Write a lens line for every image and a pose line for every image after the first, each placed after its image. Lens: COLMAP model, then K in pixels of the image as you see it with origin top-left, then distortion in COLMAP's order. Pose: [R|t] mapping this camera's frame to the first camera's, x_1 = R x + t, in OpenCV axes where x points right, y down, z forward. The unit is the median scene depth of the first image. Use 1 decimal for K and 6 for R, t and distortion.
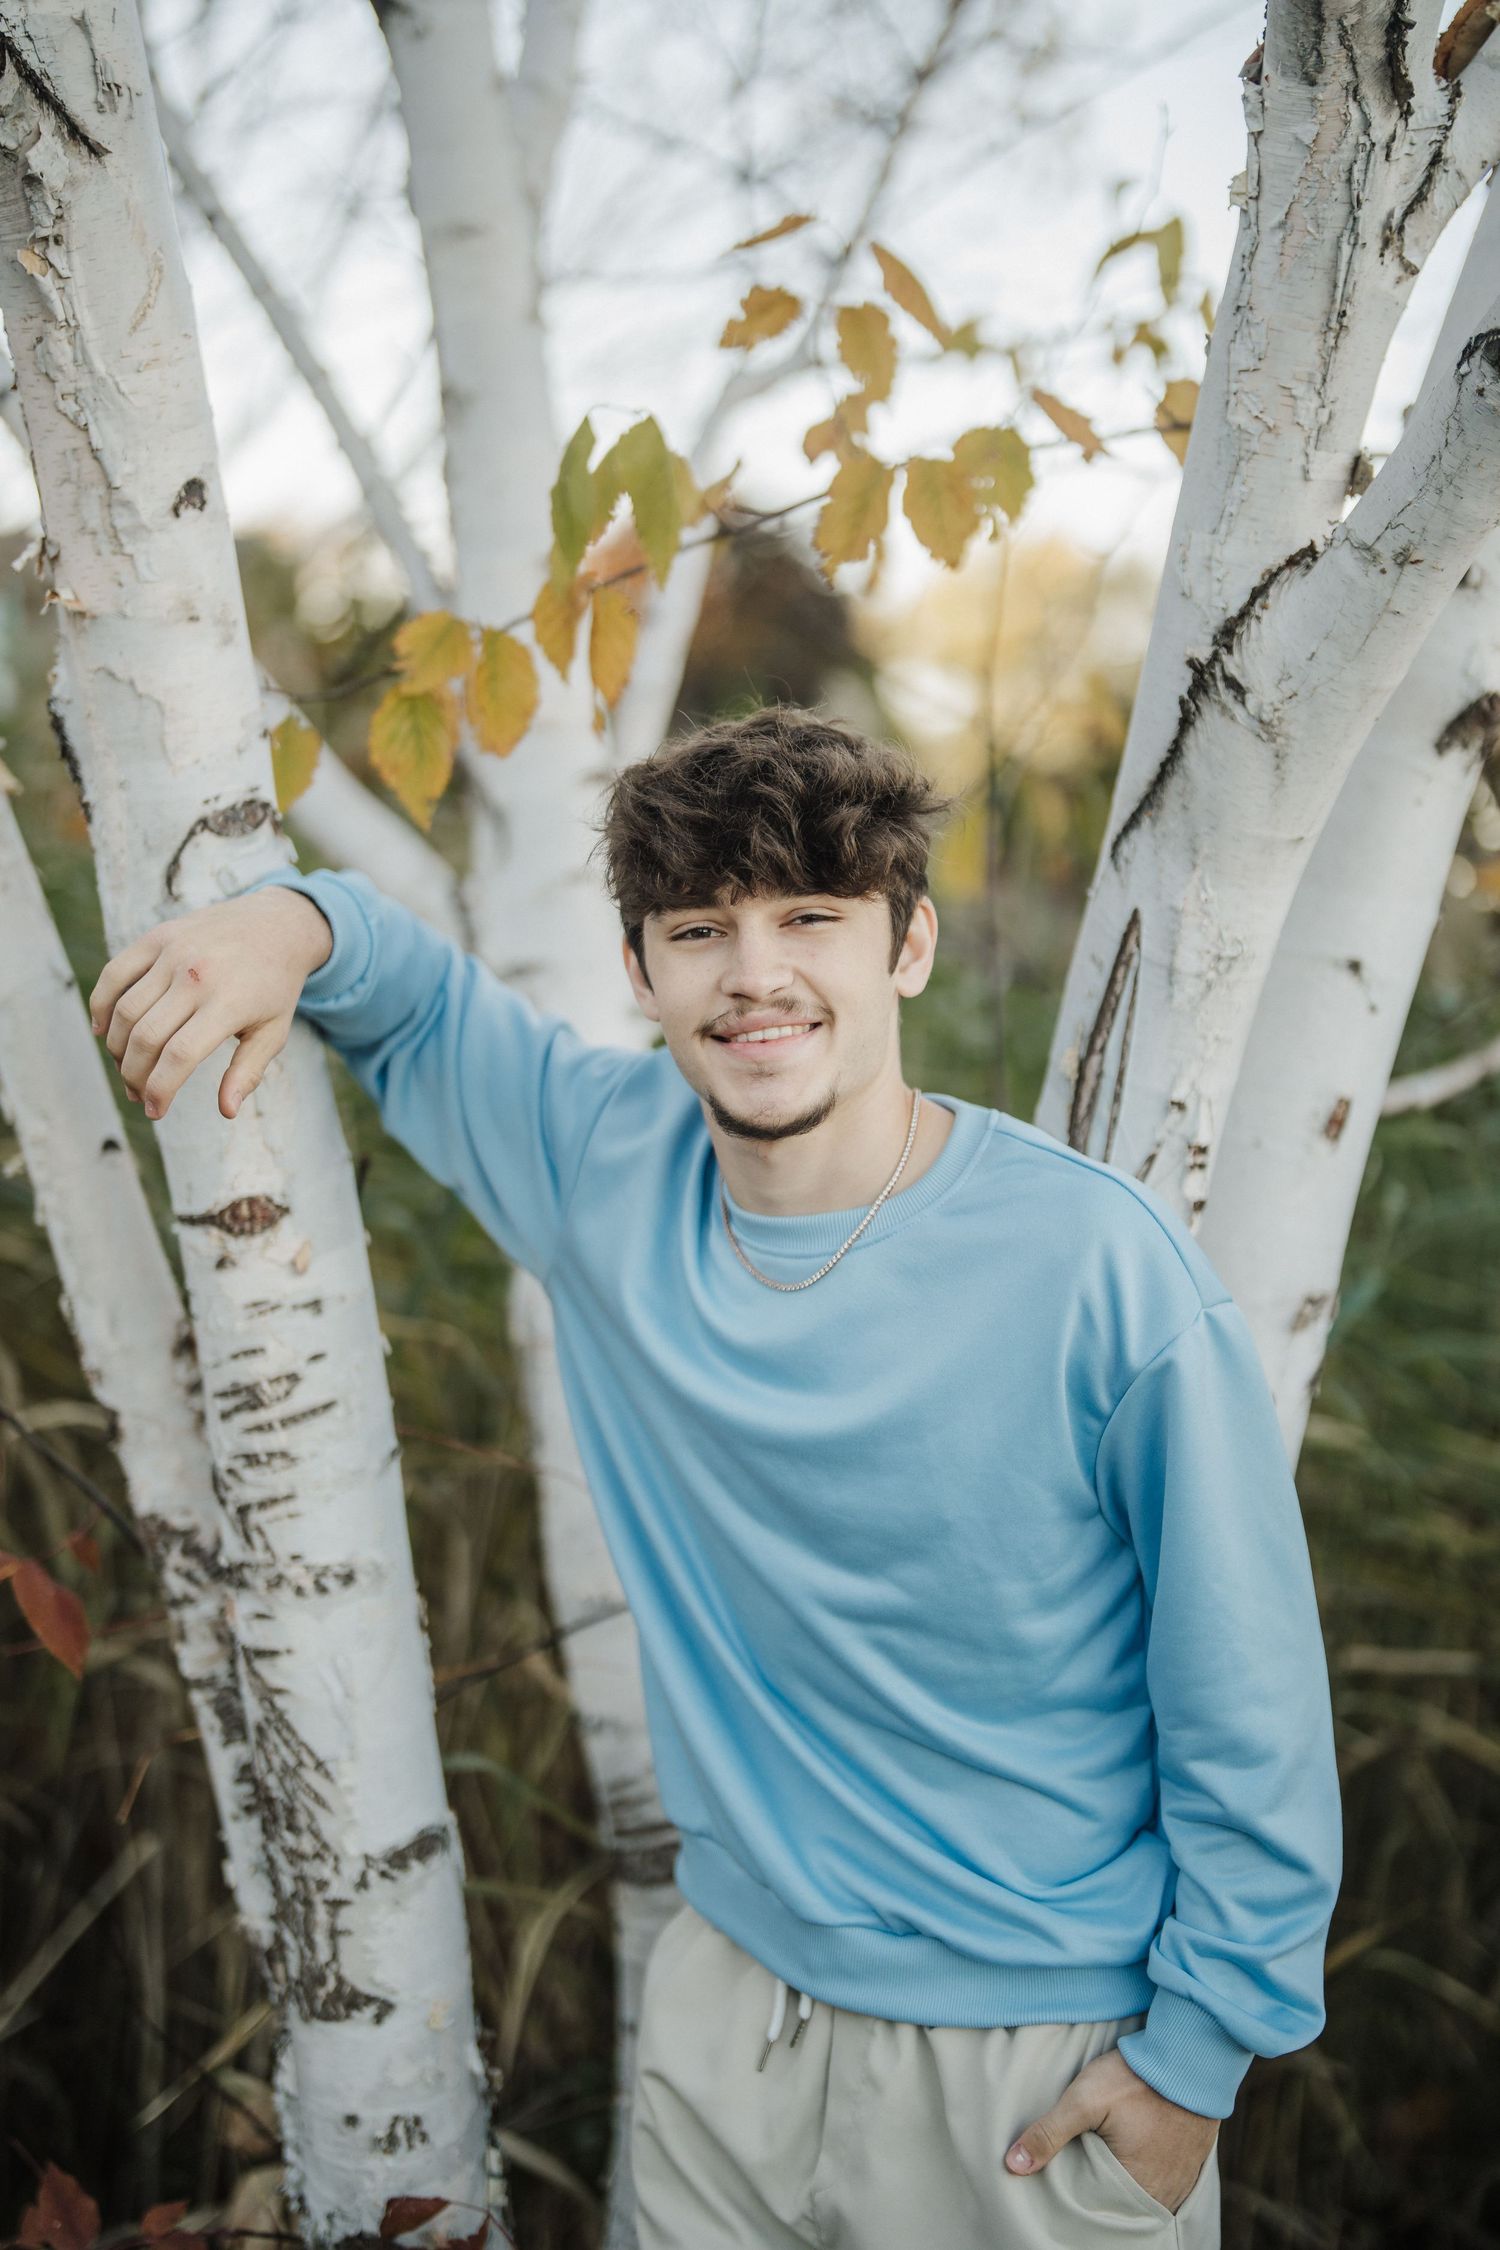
lens RADIAL K [[3258.0, 0, 750.0], [0, 3258.0, 1125.0], [0, 0, 1]] dist [-0.152021, 1.157646]
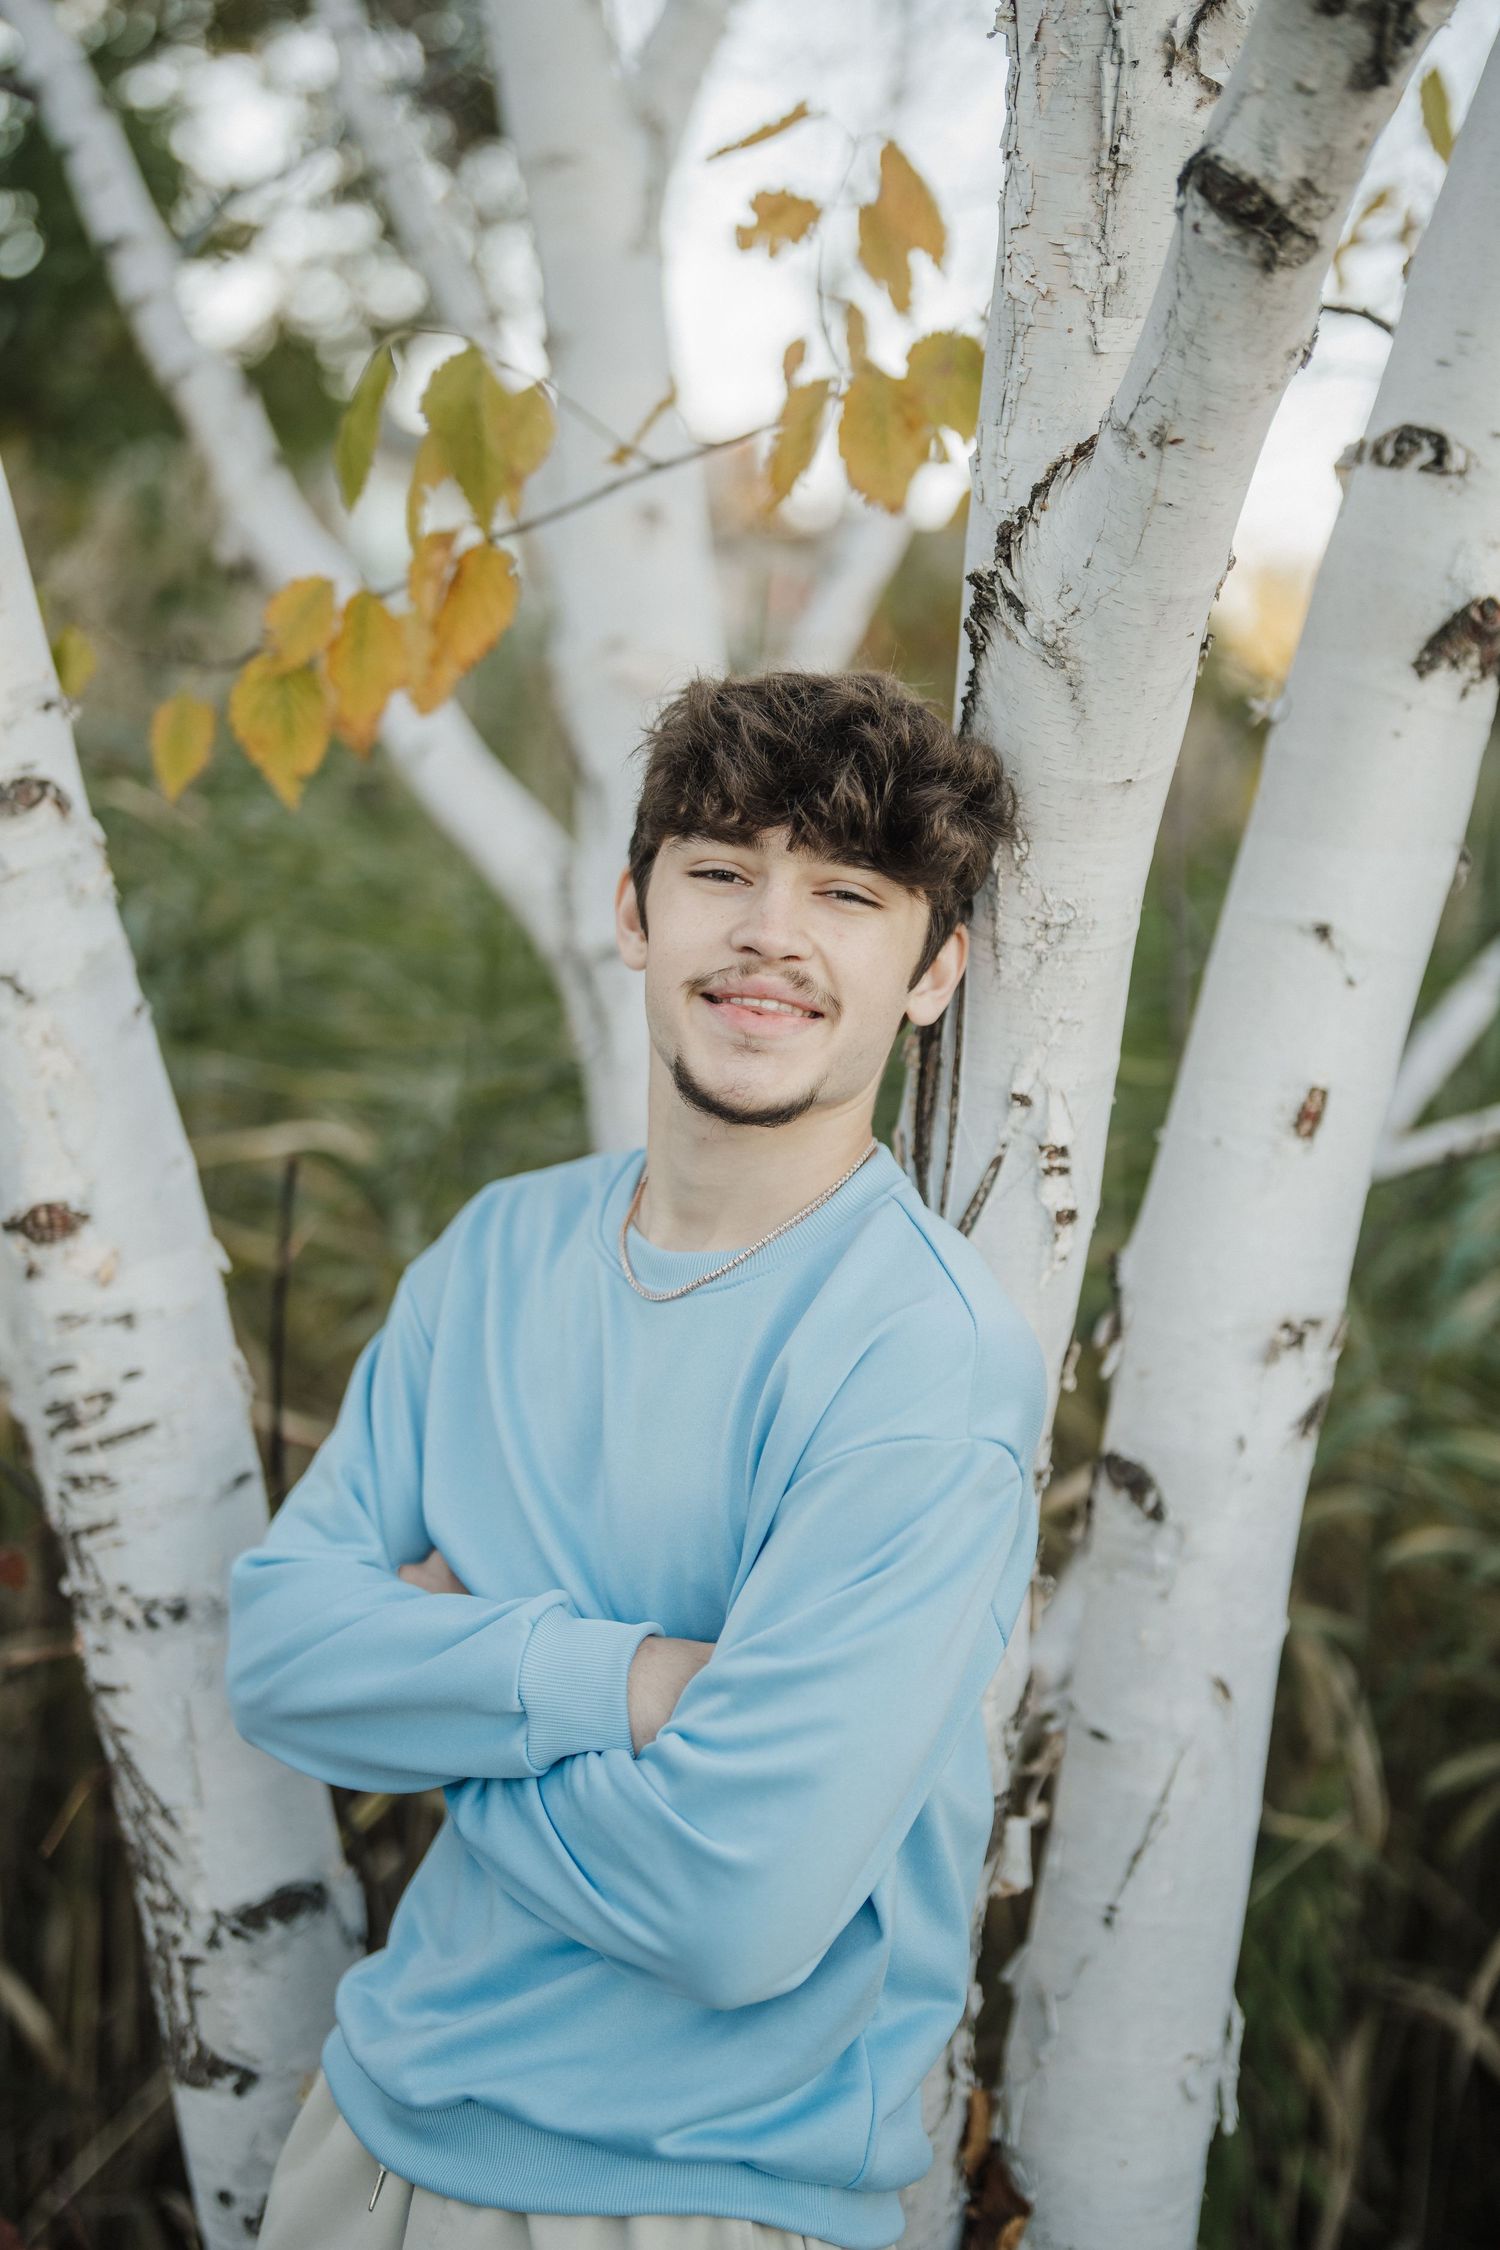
lens RADIAL K [[3258.0, 0, 750.0], [0, 3258.0, 1125.0], [0, 0, 1]] dist [-0.152021, 1.157646]
pose [[0.959560, -0.003264, -0.281485, 0.303050], [0.004656, 0.999980, 0.004274, -0.003297], [0.281466, -0.005411, 0.959556, 0.160008]]
